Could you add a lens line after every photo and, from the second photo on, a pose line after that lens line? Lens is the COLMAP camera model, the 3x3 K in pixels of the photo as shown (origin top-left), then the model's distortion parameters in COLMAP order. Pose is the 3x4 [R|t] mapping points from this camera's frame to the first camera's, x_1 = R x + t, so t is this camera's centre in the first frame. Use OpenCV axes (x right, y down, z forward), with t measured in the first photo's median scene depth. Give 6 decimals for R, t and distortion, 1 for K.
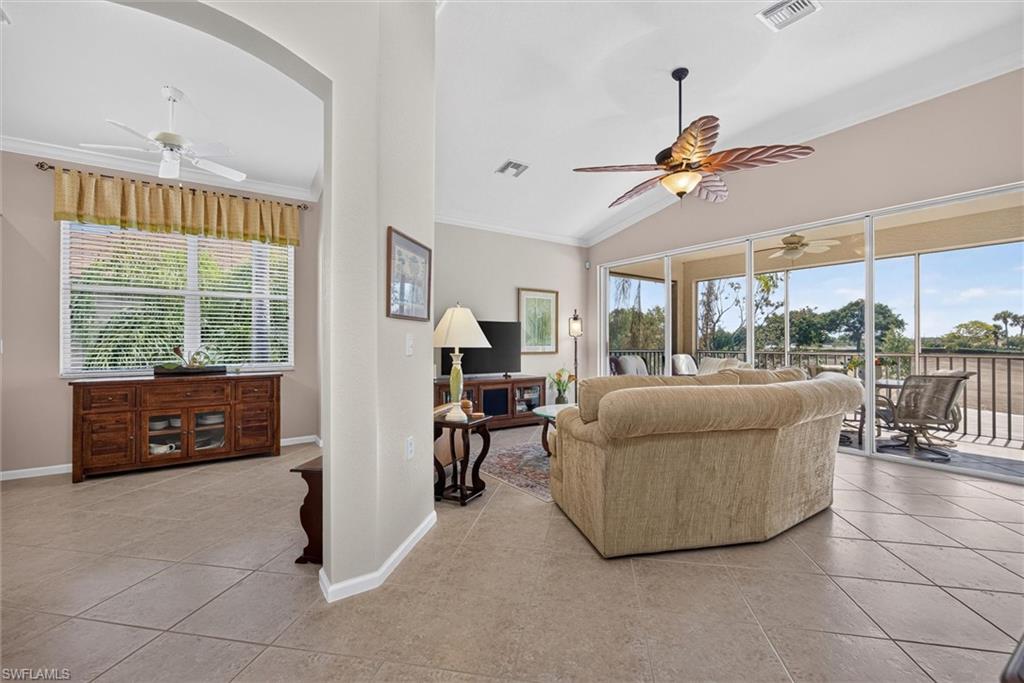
lens RADIAL K [[438.7, 0, 512.0], [0, 438.7, 341.5], [0, 0, 1]] dist [-0.000767, 0.000182]
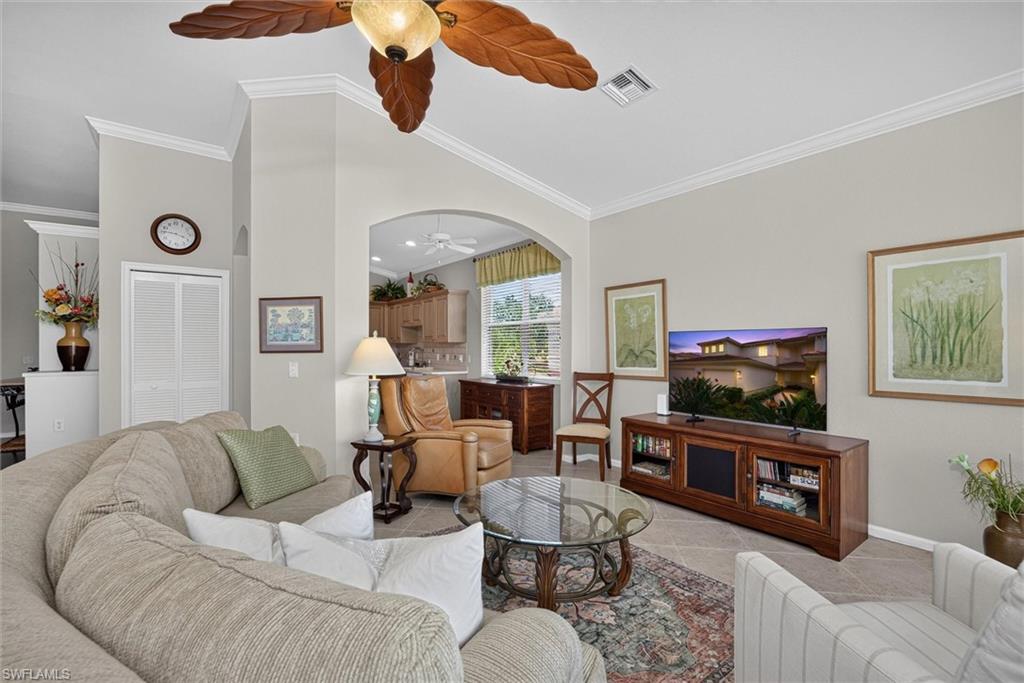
lens RADIAL K [[438.7, 0, 512.0], [0, 438.7, 341.5], [0, 0, 1]] dist [-0.000767, 0.000182]
pose [[0.032806, -0.006838, -0.999438, 0.811602], [0.007094, 0.999953, -0.006608, -0.047366], [0.999437, -0.006874, 0.032853, 1.057675]]
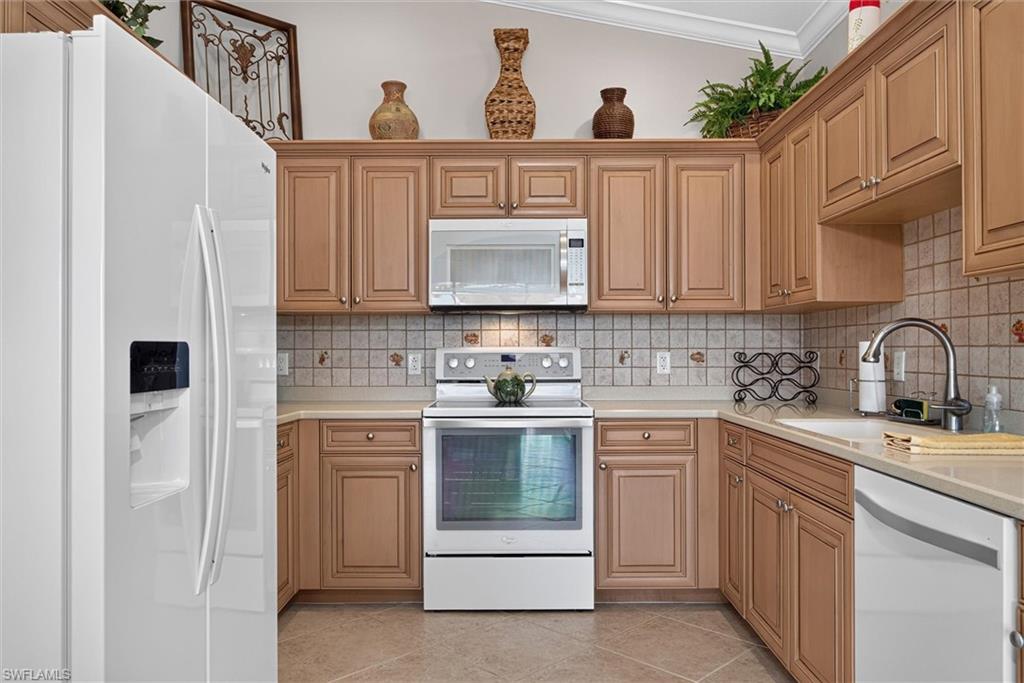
lens RADIAL K [[721.4, 0, 511.2], [0, 721.4, 344.1], [0, 0, 1]] dist [-0.007352, 0.002426]
pose [[-0.581562, -0.002311, -0.813499, -0.687766], [0.009136, 0.999914, -0.009372, -0.006751], [0.813451, -0.012882, -0.581491, 0.732377]]
